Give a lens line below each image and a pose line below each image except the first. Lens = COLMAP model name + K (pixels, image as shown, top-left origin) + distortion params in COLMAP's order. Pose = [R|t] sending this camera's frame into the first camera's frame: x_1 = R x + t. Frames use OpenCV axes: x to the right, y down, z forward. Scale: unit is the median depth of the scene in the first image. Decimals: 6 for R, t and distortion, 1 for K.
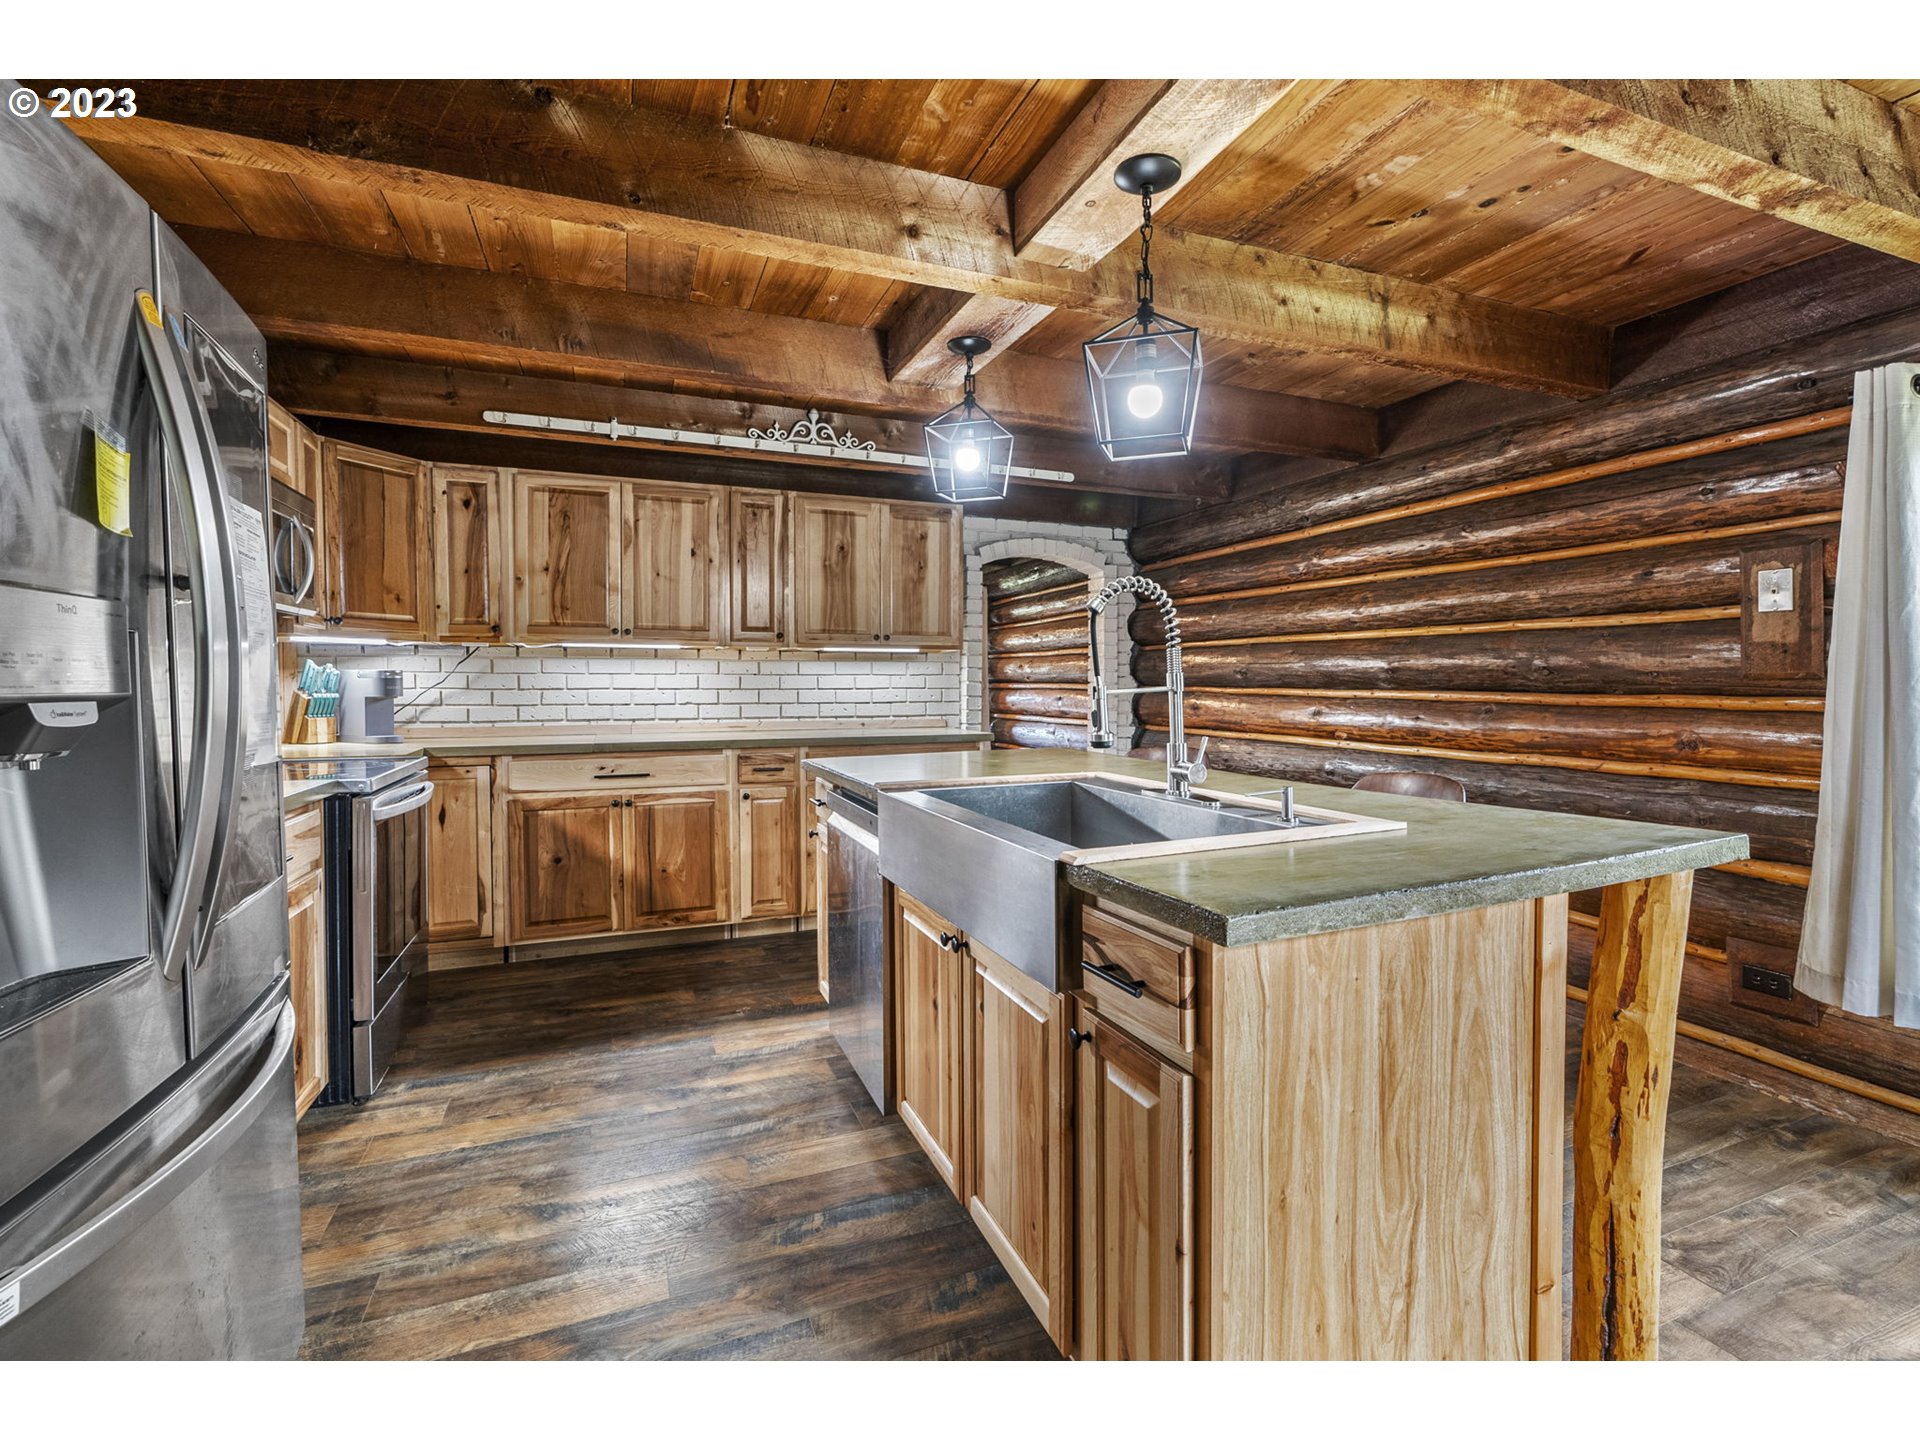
lens RADIAL K [[880.2, 0, 963.1], [0, 880.2, 706.5], [0, 0, 1]] dist [-0.011236, 0.000991]
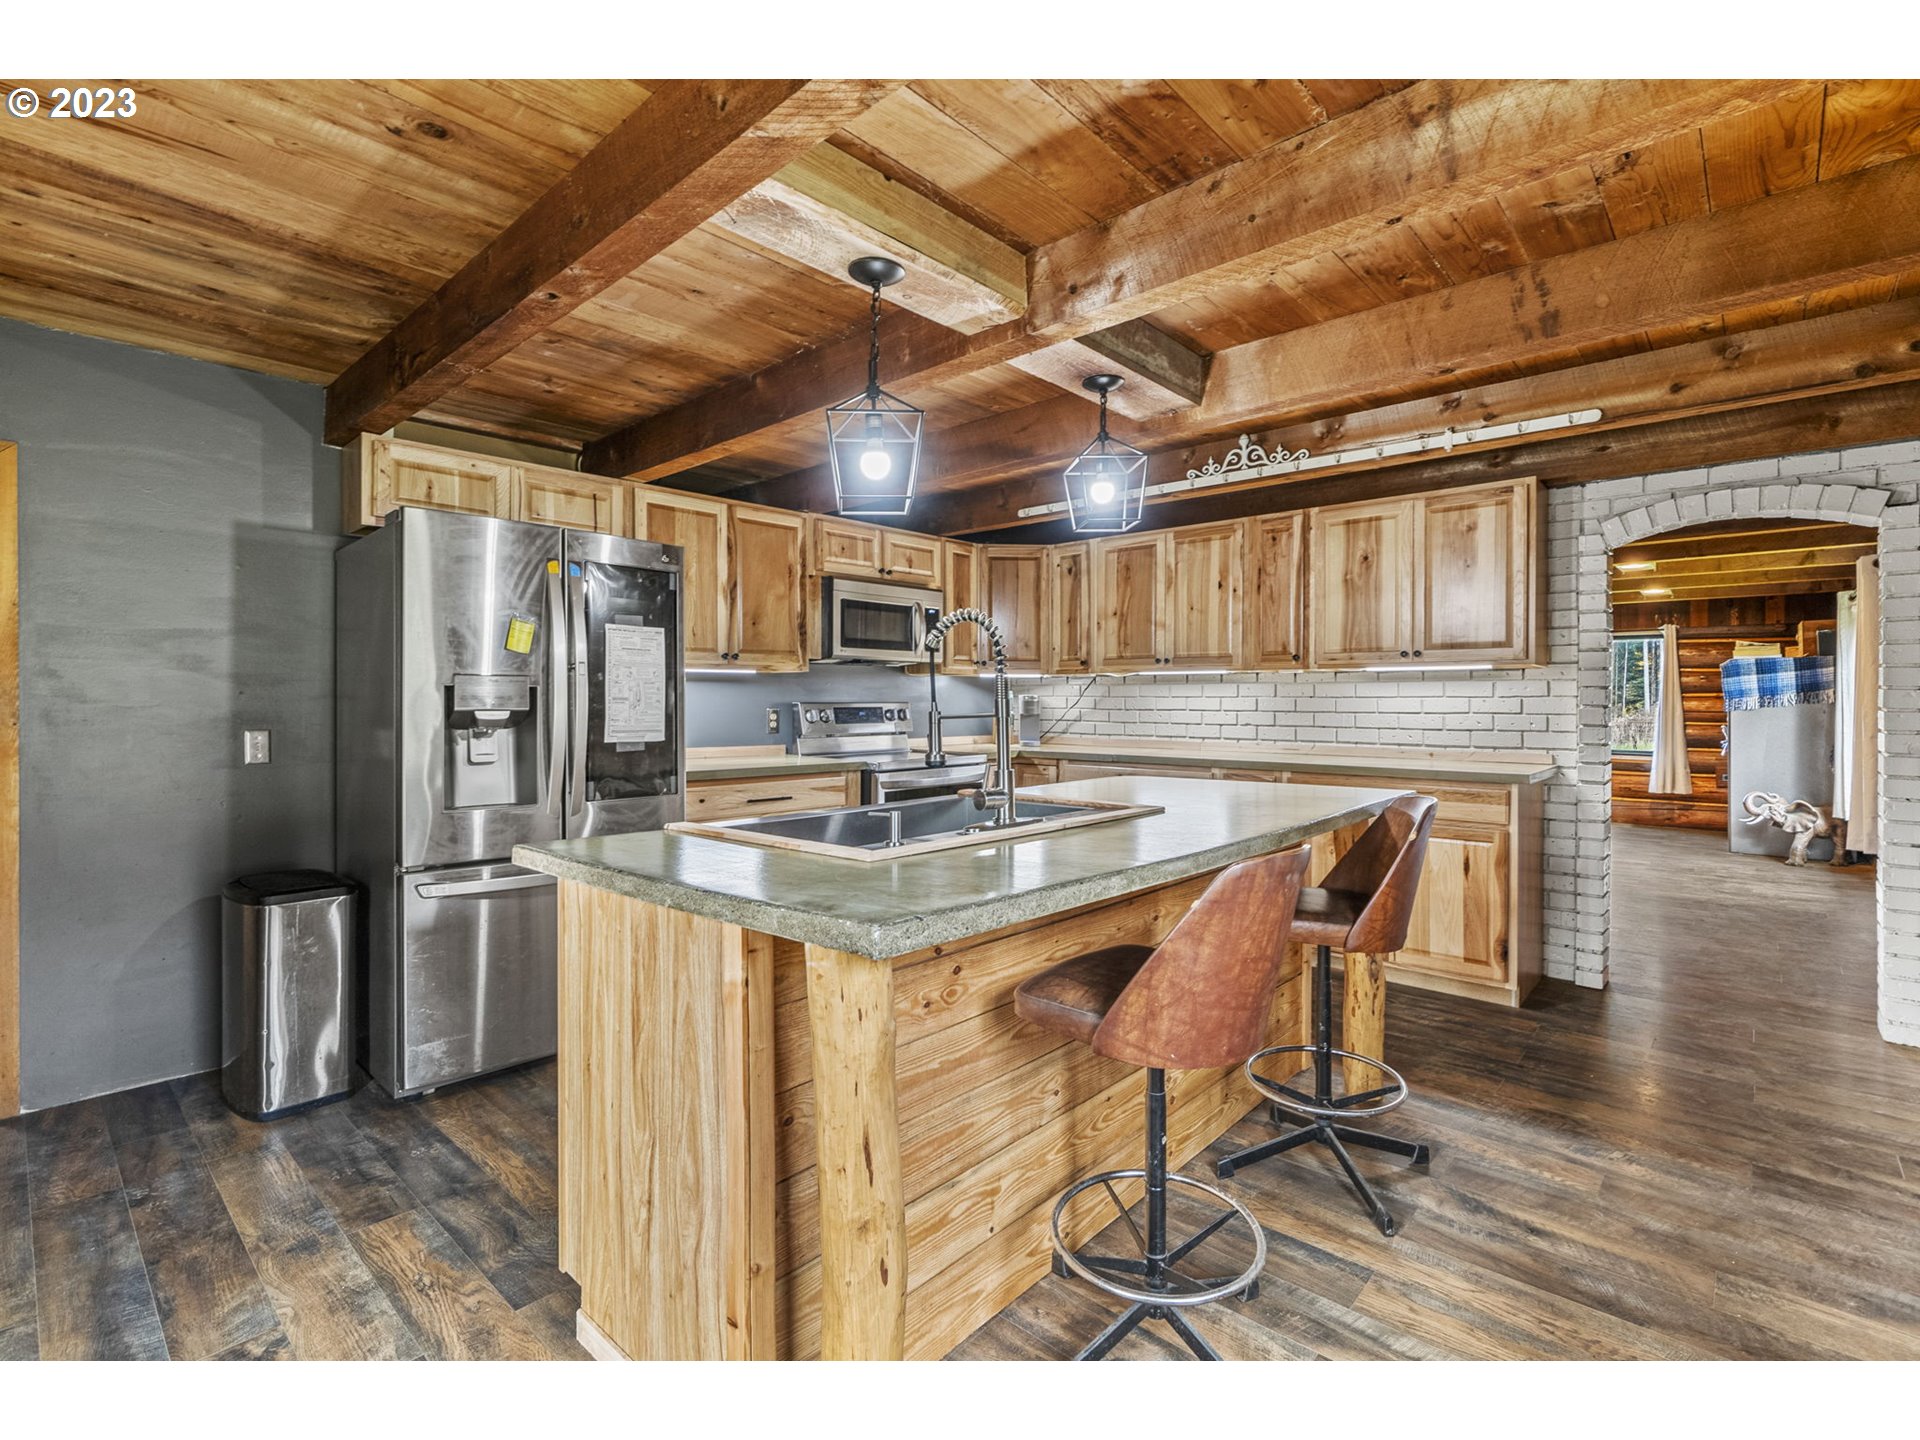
lens RADIAL K [[880.2, 0, 963.1], [0, 880.2, 706.5], [0, 0, 1]] dist [-0.011236, 0.000991]
pose [[0.434219, 0.007085, -0.900779, 0.562757], [-0.027248, 0.999615, -0.005273, -0.011890], [0.900395, 0.026834, 0.434245, 0.263916]]
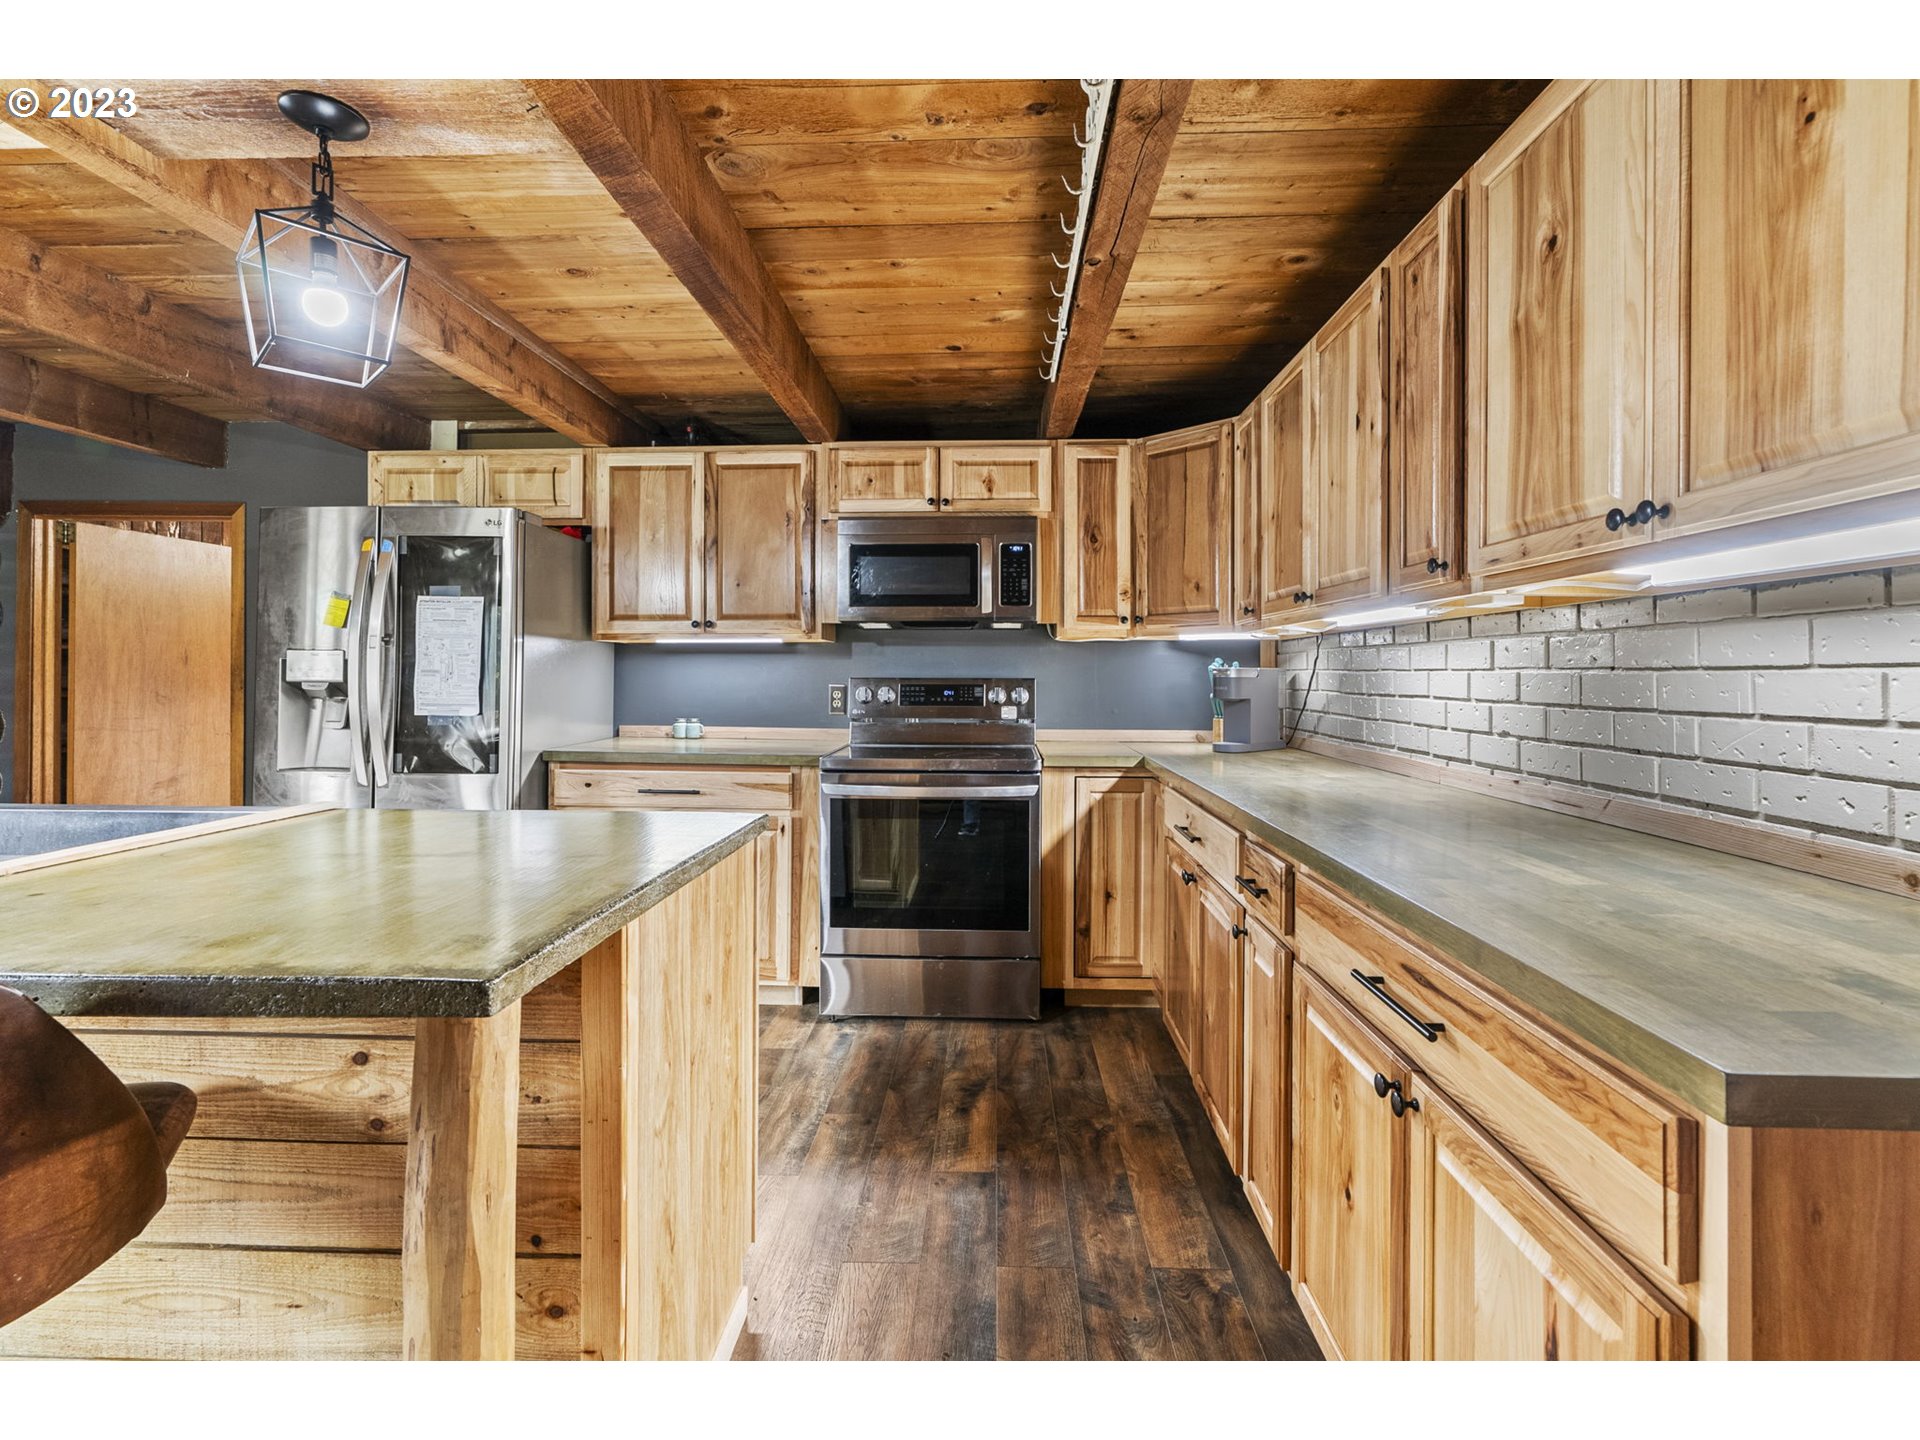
lens RADIAL K [[877.9, 0, 959.1], [0, 877.9, 668.4], [0, 0, 1]] dist [-0.002407, -0.000135]
pose [[-0.403729, -0.008584, -0.914838, 0.241486], [-0.031133, 0.999506, 0.004361, -0.034803], [0.914349, 0.030242, -0.403797, 1.057230]]
